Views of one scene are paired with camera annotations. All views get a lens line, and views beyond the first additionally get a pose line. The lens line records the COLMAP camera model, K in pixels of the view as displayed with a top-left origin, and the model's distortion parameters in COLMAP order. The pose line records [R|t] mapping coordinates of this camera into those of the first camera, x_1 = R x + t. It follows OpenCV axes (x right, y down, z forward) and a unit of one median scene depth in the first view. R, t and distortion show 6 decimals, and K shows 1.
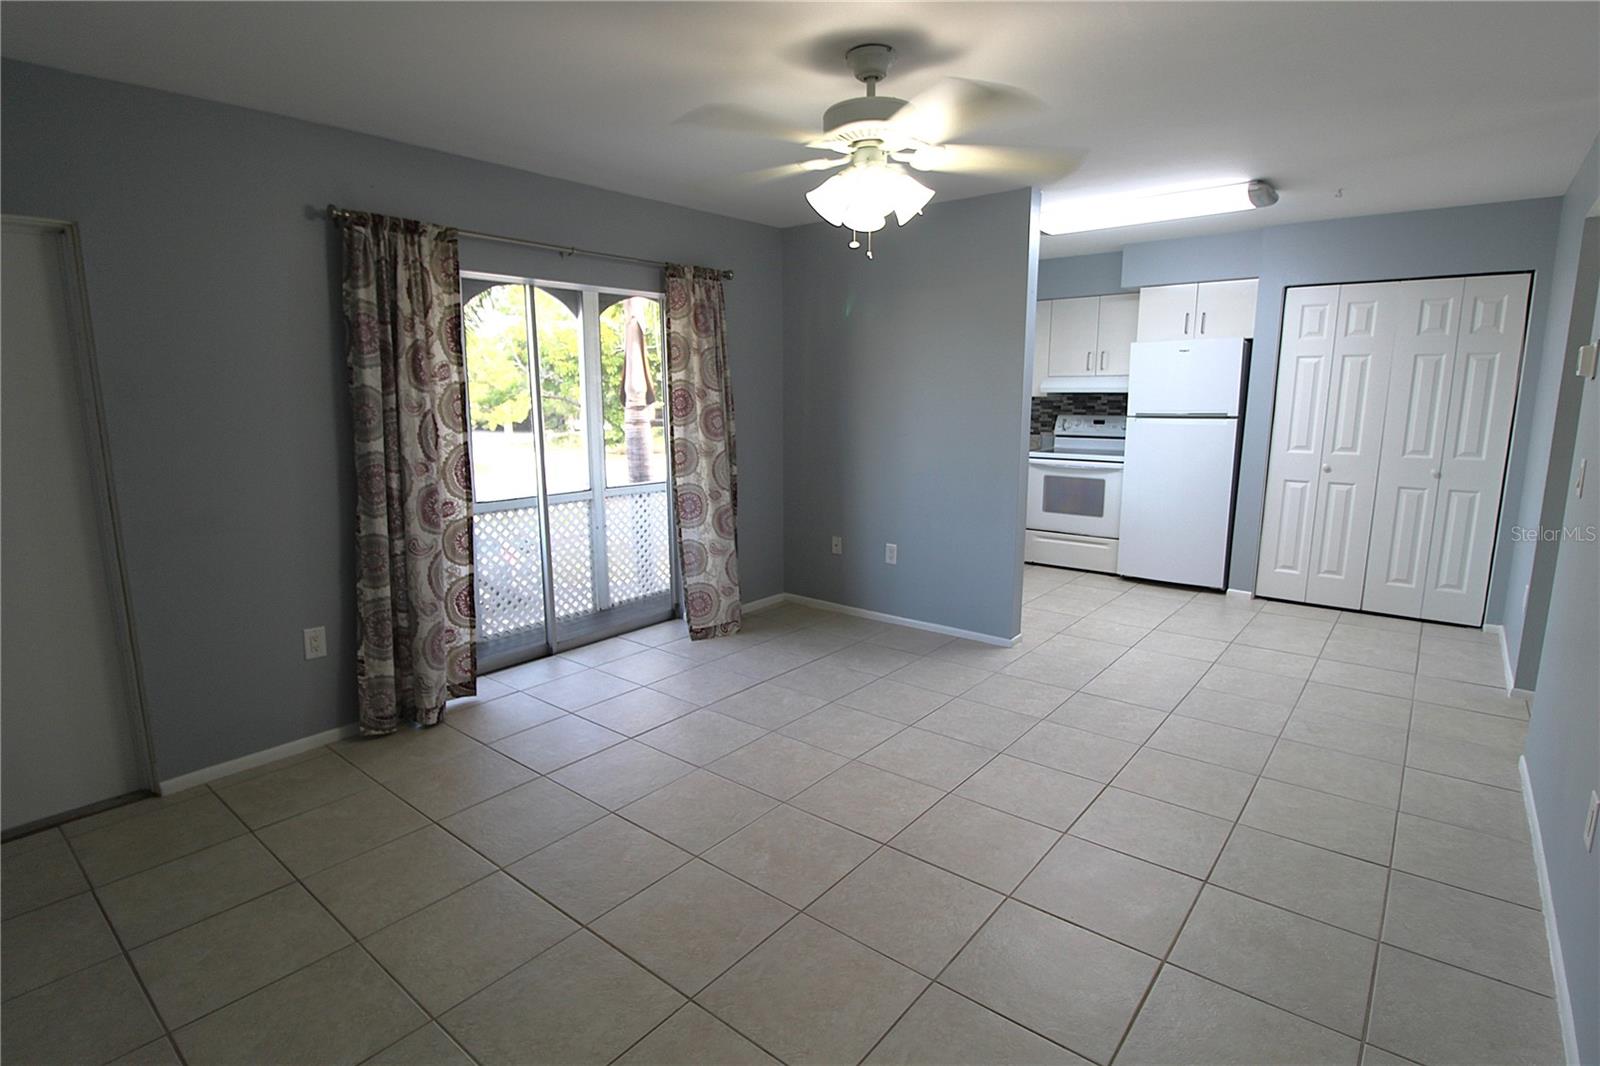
lens RADIAL K [[795.9, 0, 794.0], [0, 795.9, 530.2], [0, 0, 1]] dist [0.000179, -0.015379]
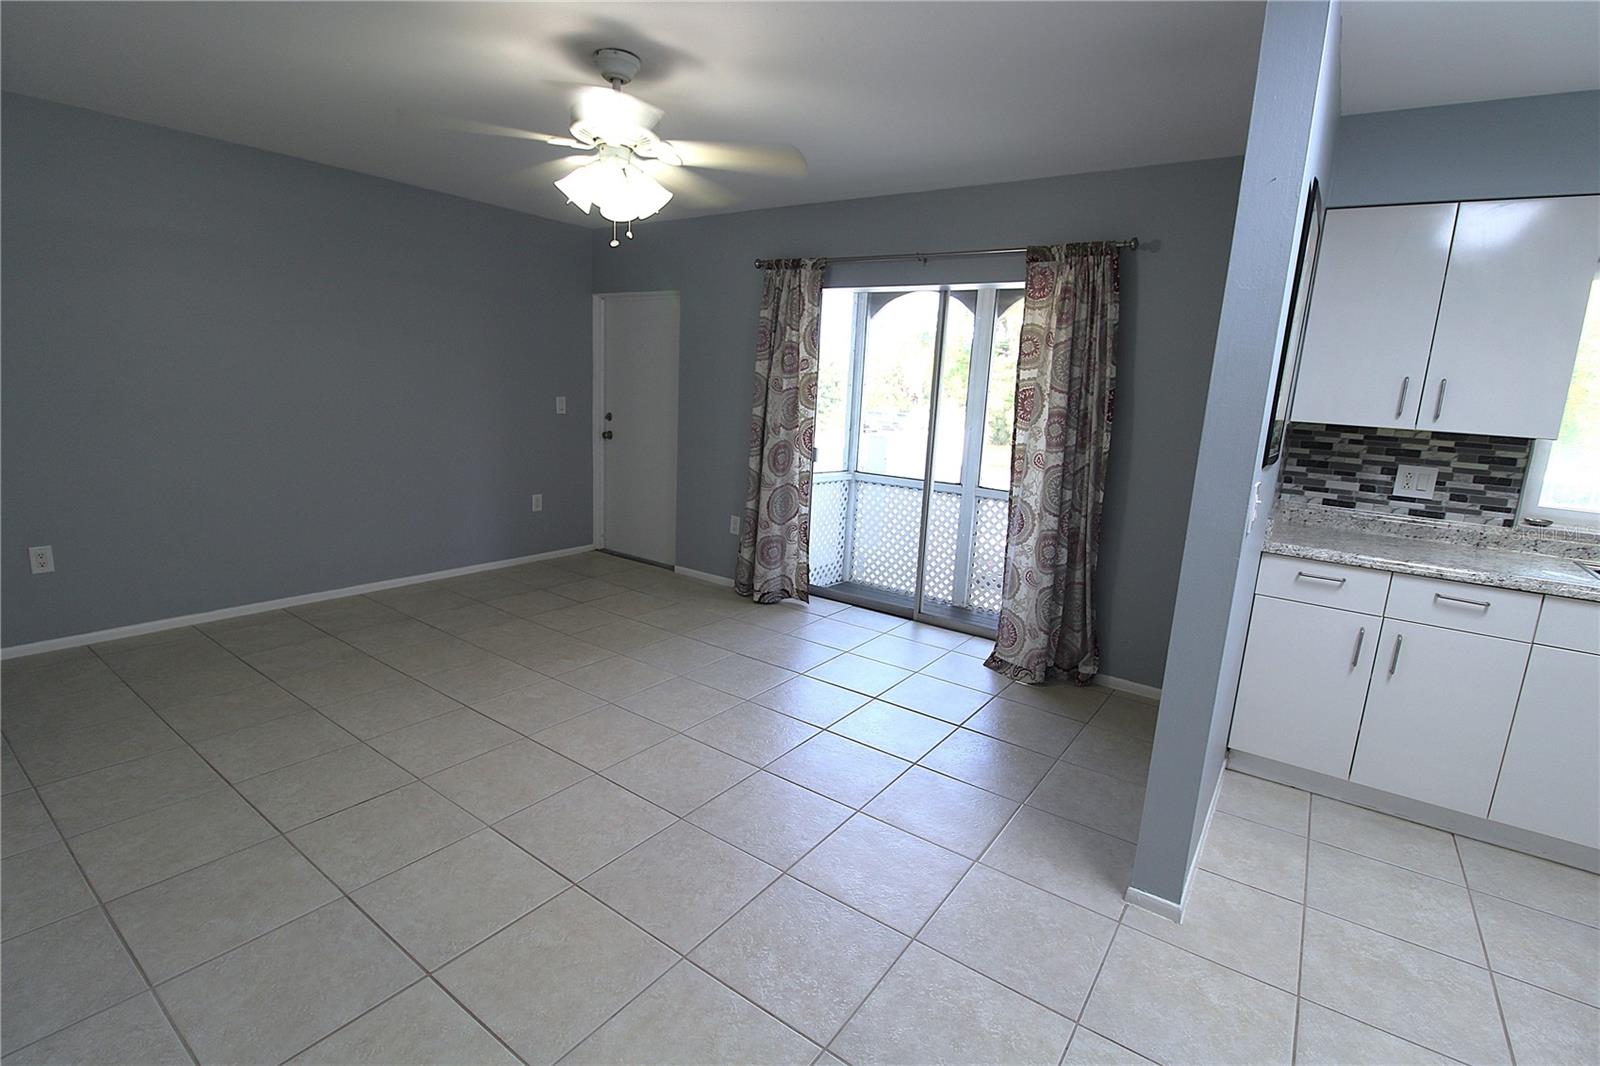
lens RADIAL K [[742.3, 0, 792.9], [0, 742.3, 527.9], [0, 0, 1]] dist [0.000140, -0.012671]
pose [[0.063403, 0.202169, -0.977296, 0.641353], [-0.224205, 0.957120, 0.183450, -0.115336], [0.972477, 0.207484, 0.106011, 0.653207]]
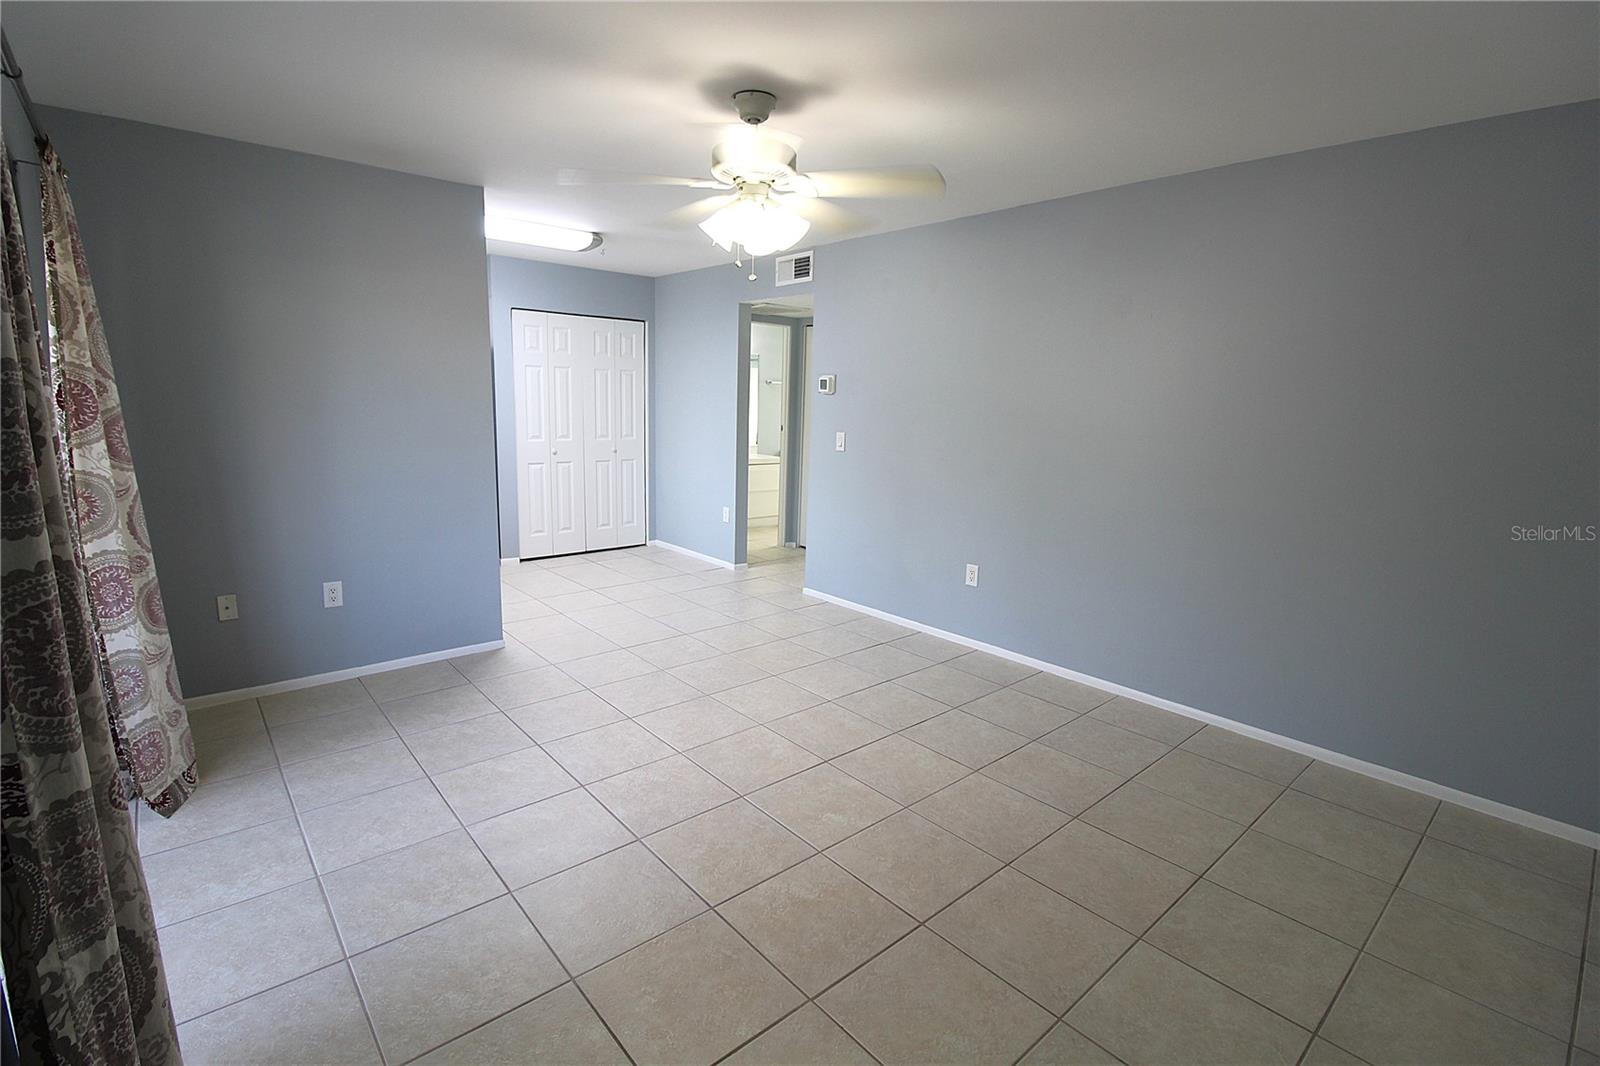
lens RADIAL K [[742.3, 0, 792.9], [0, 742.3, 527.9], [0, 0, 1]] dist [0.000140, -0.012671]
pose [[0.166697, -0.162608, 0.972507, -0.525562], [0.145236, 0.979599, 0.138899, -0.073720], [-0.975253, 0.118089, 0.186913, 0.425478]]
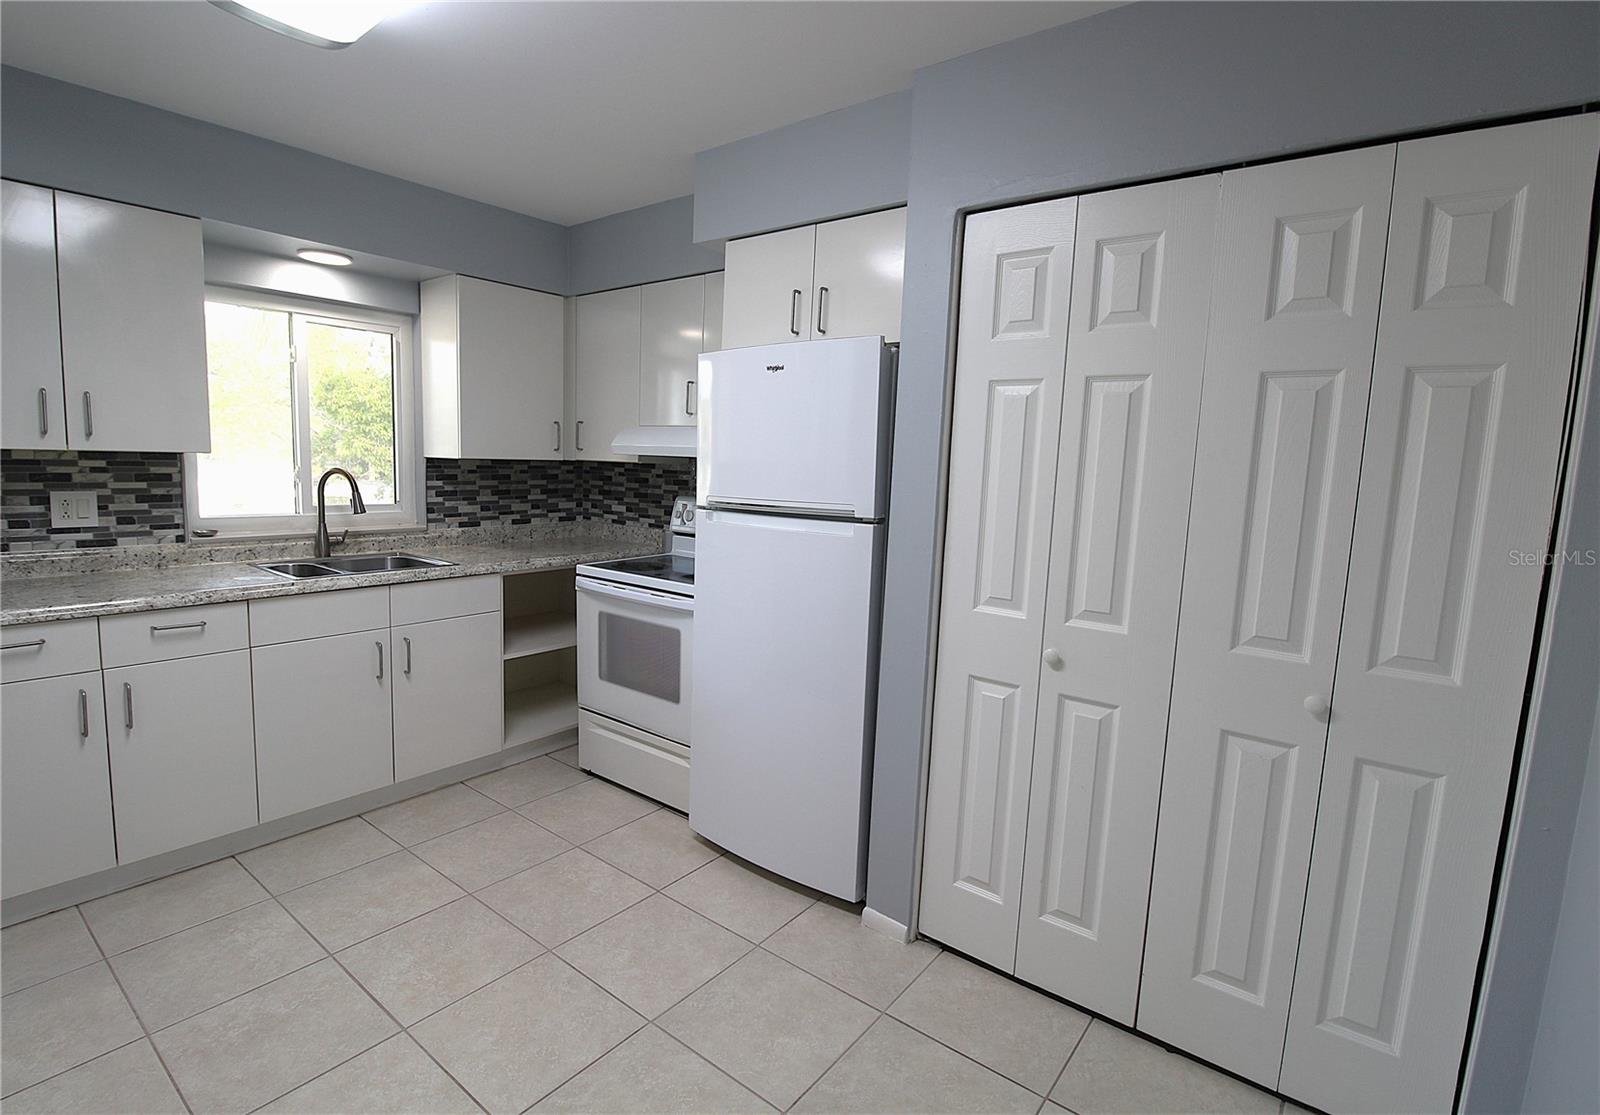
lens RADIAL K [[776.3, 0, 764.1], [0, 776.3, 549.2], [0, 0, 1]] dist [-0.002912, -0.012119]
pose [[0.999267, 0.037666, 0.006826, 0.561436], [-0.037219, 0.997696, -0.056730, -0.113811], [-0.008947, 0.056434, 0.998366, 0.656665]]
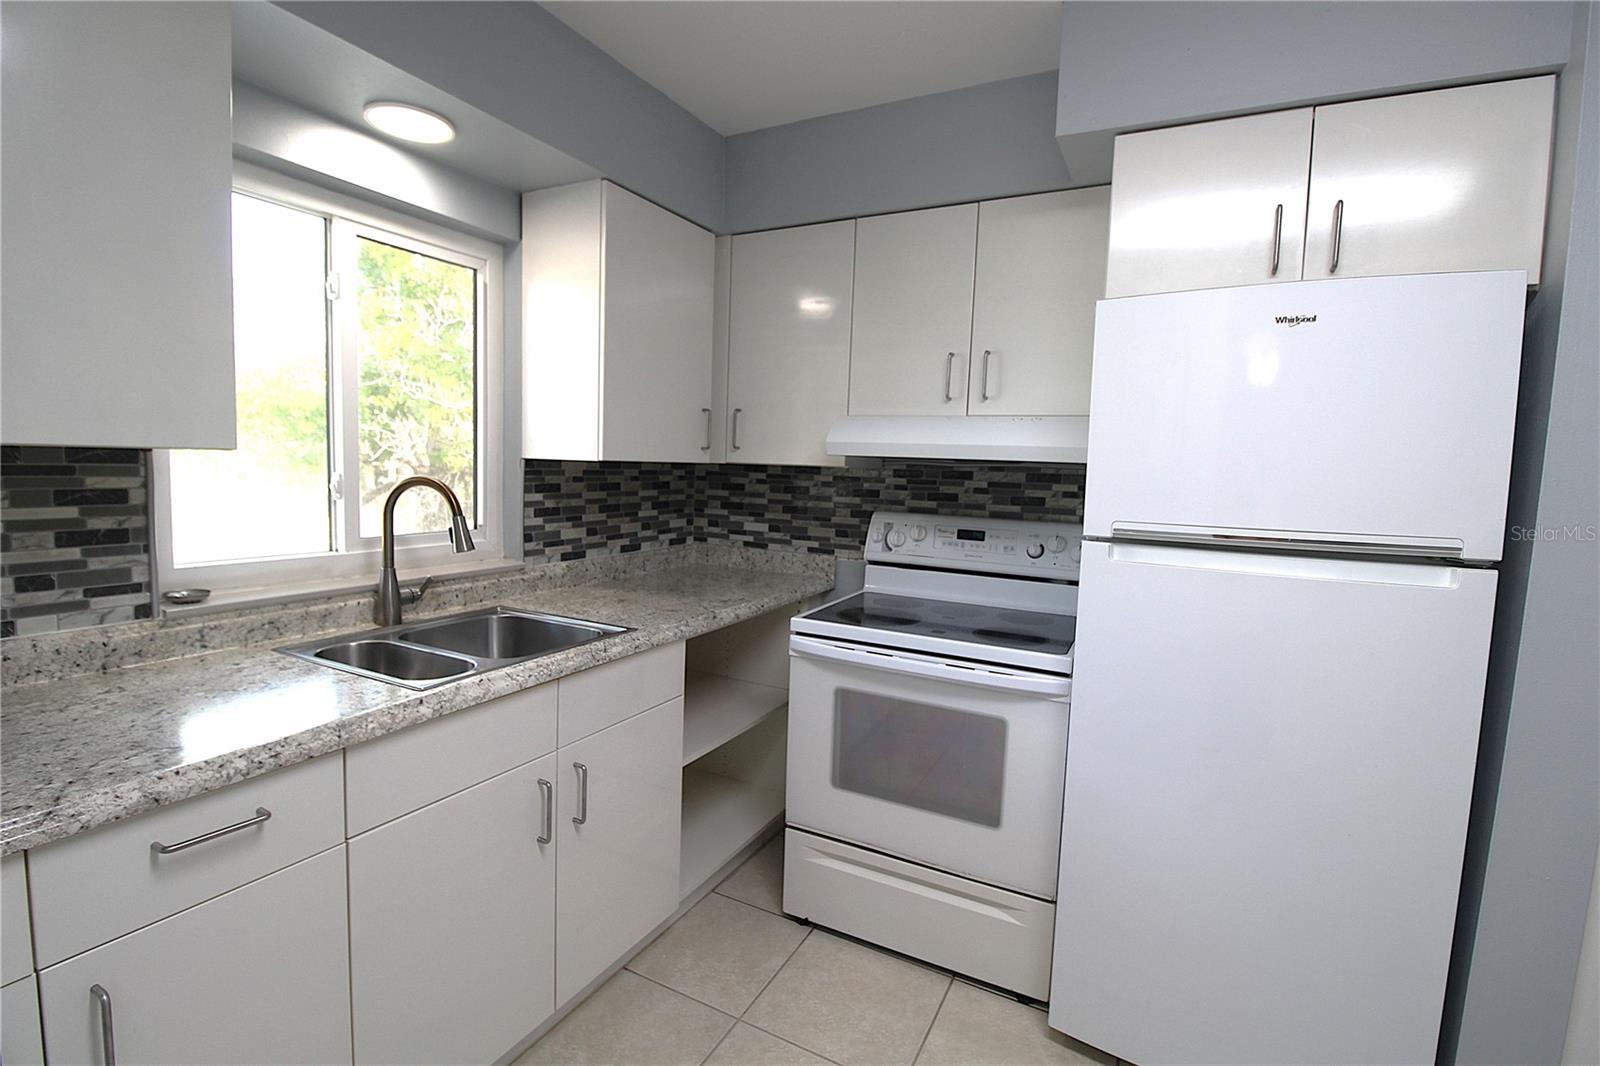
lens RADIAL K [[742.3, 0, 792.9], [0, 742.3, 527.9], [0, 0, 1]] dist [0.000140, -0.012671]
pose [[0.979184, 0.022221, 0.201752, 0.307184], [-0.005290, 0.996445, -0.084074, -0.149841], [-0.202903, 0.081257, 0.975821, 0.910696]]
